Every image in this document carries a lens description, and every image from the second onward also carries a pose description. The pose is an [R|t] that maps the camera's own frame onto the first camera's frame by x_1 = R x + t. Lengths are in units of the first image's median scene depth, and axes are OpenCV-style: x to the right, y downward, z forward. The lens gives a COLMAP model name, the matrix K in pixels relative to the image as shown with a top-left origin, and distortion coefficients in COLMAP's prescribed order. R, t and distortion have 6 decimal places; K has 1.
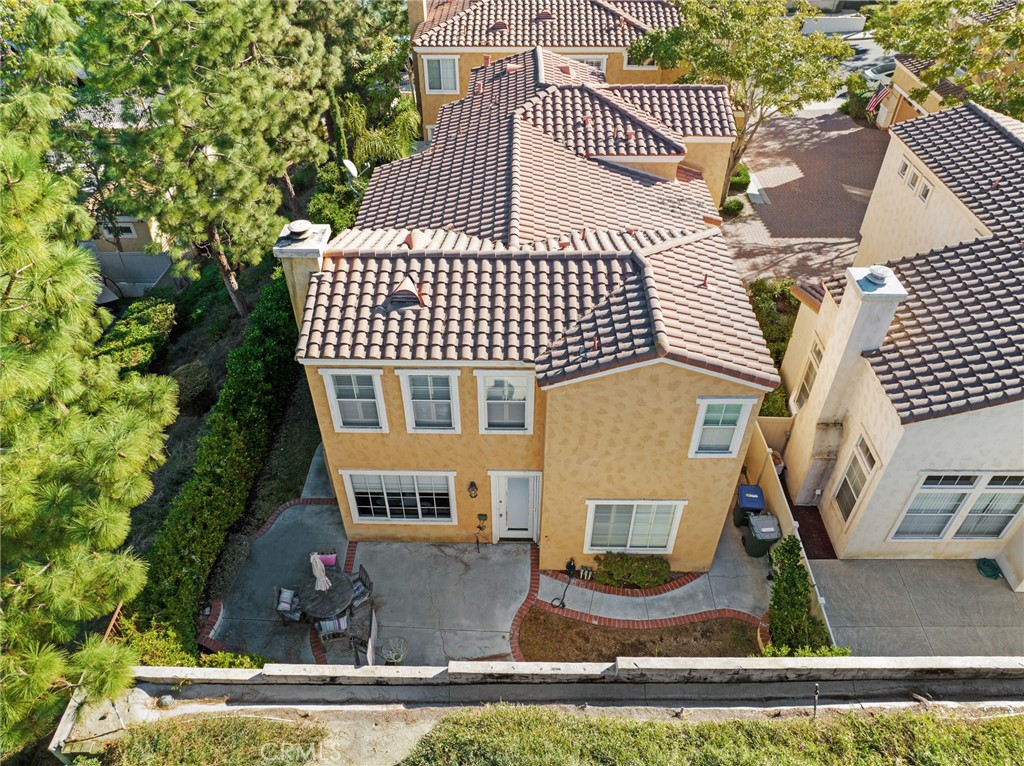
lens RADIAL K [[714.5, 0, 509.2], [0, 714.5, 379.5], [0, 0, 1]] dist [-0.028571, -0.000212]
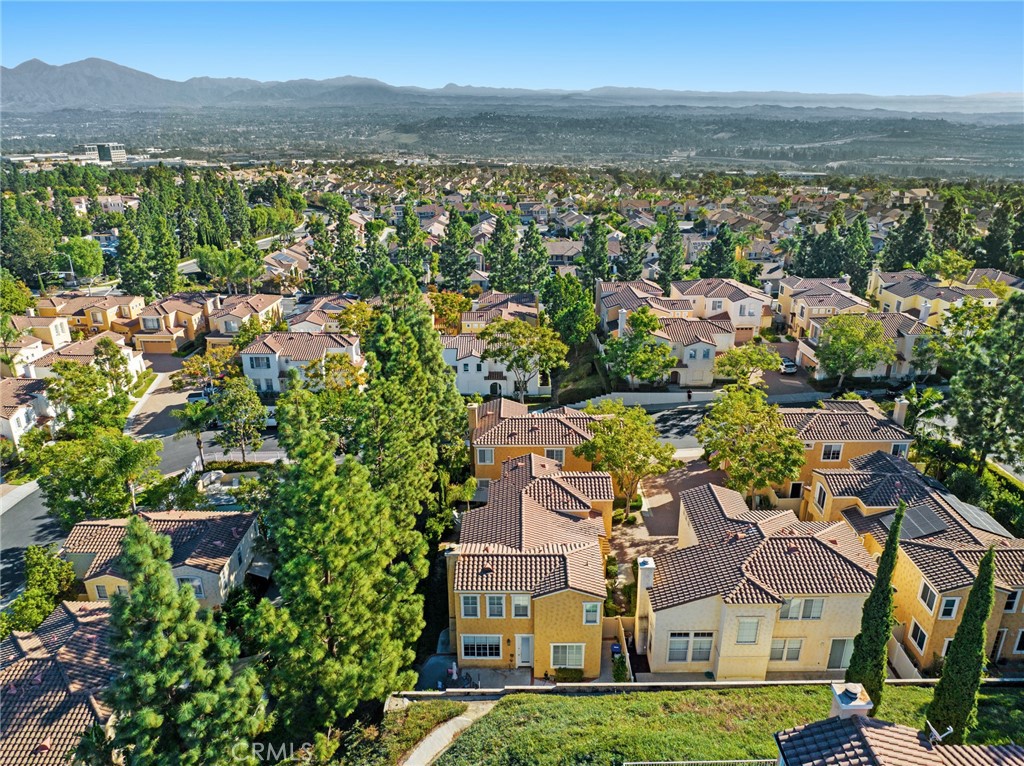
lens RADIAL K [[714.5, 0, 513.6], [0, 714.5, 374.0], [0, 0, 1]] dist [-0.028571, -0.000212]
pose [[0.999984, -0.004605, 0.003339, -0.038660], [0.005501, 0.932193, -0.361921, 0.191816], [-0.001446, 0.361933, 0.932203, -1.973905]]
